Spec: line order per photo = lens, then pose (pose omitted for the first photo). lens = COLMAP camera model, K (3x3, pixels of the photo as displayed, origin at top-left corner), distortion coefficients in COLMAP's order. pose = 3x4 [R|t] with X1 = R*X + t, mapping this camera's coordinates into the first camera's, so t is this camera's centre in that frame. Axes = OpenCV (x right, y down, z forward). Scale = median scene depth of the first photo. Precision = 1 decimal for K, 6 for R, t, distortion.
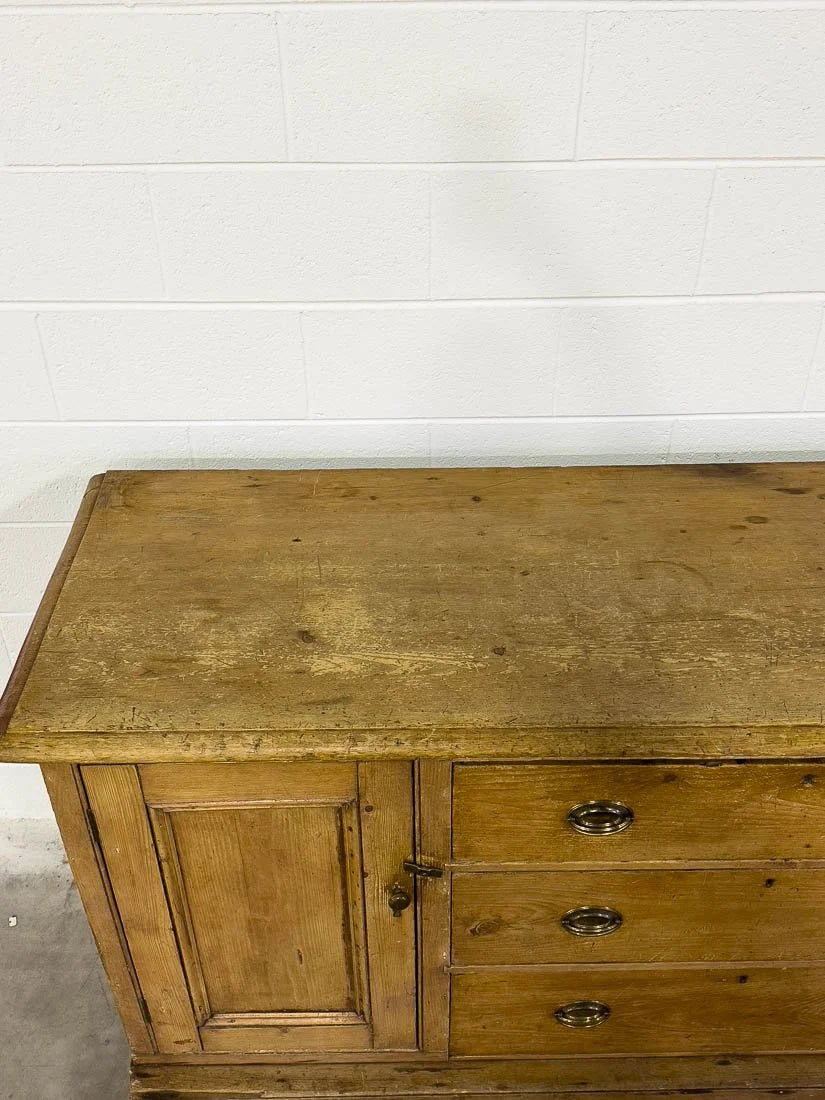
lens RADIAL K [[1093.1, 0, 414.5], [0, 1093.1, 553.0], [0, 0, 1]] dist [0.010073, -0.004581]
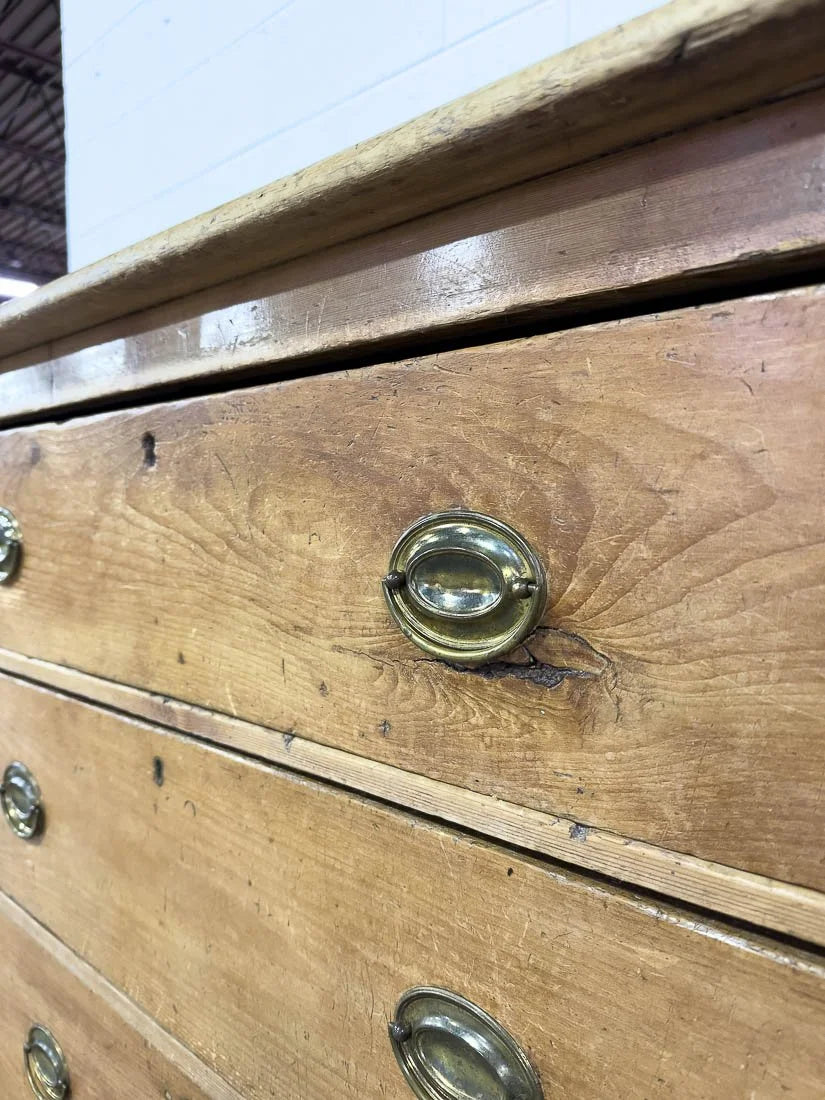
lens RADIAL K [[786.6, 0, 416.7], [0, 786.6, 569.3], [0, 0, 1]] dist [0.006381, -0.004413]
pose [[0.726073, 0.061050, -0.684902, 0.588316], [-0.410500, 0.837566, -0.360518, 0.280641], [0.551641, 0.542914, 0.633195, 0.727847]]
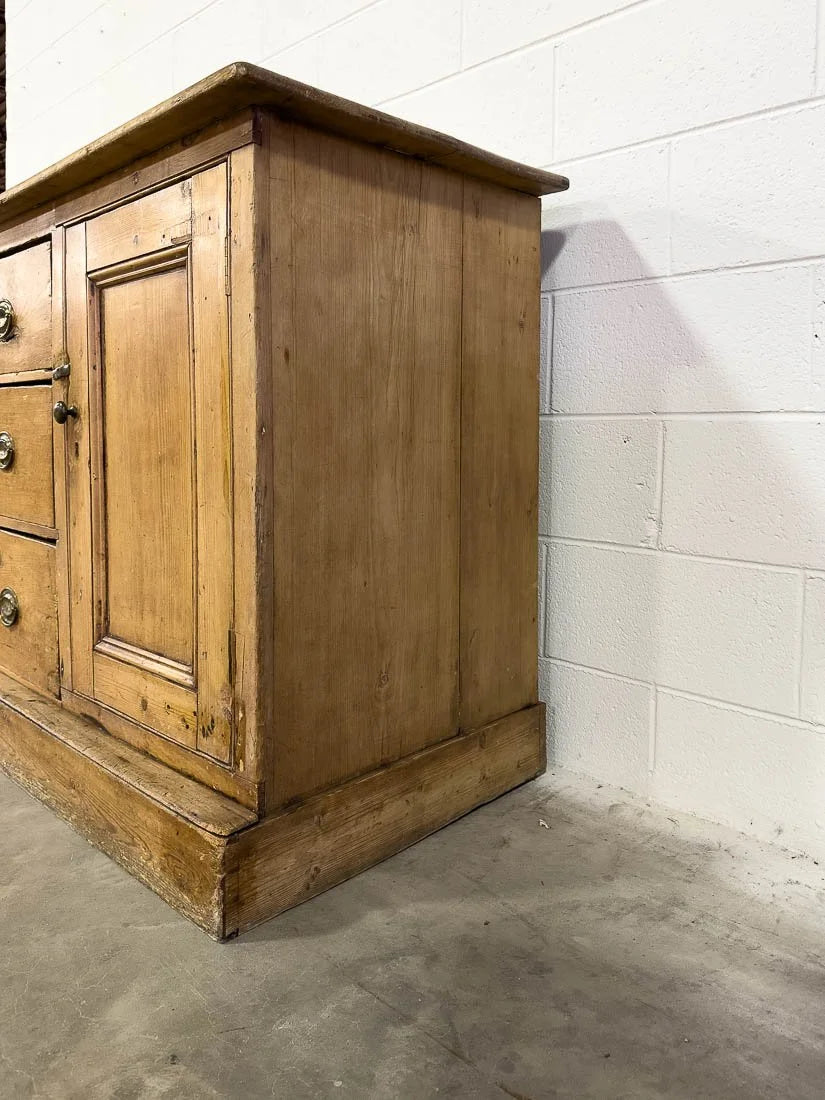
lens RADIAL K [[819.8, 0, 412.9], [0, 819.8, 483.4], [0, 0, 1]] dist [0.040902, -0.003066]
pose [[0.701336, 0.061422, -0.710180, 1.352822], [-0.445687, 0.815318, -0.369622, 0.465181], [0.556319, 0.575747, 0.599186, 0.691767]]
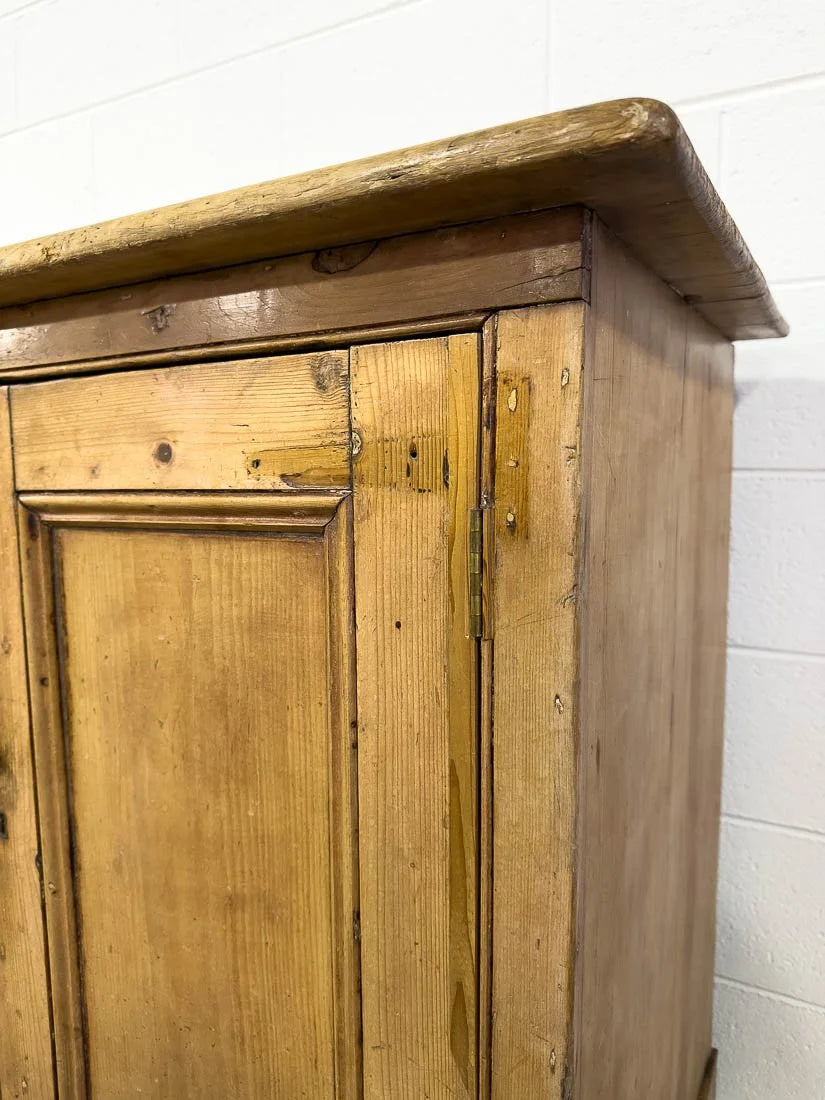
lens RADIAL K [[786.6, 0, 416.7], [0, 786.6, 569.3], [0, 0, 1]] dist [0.006381, -0.004413]
pose [[0.864732, 0.070751, -0.497224, 0.957179], [-0.309923, 0.854218, -0.417445, 0.295225], [0.395203, 0.515079, 0.760597, 0.689111]]
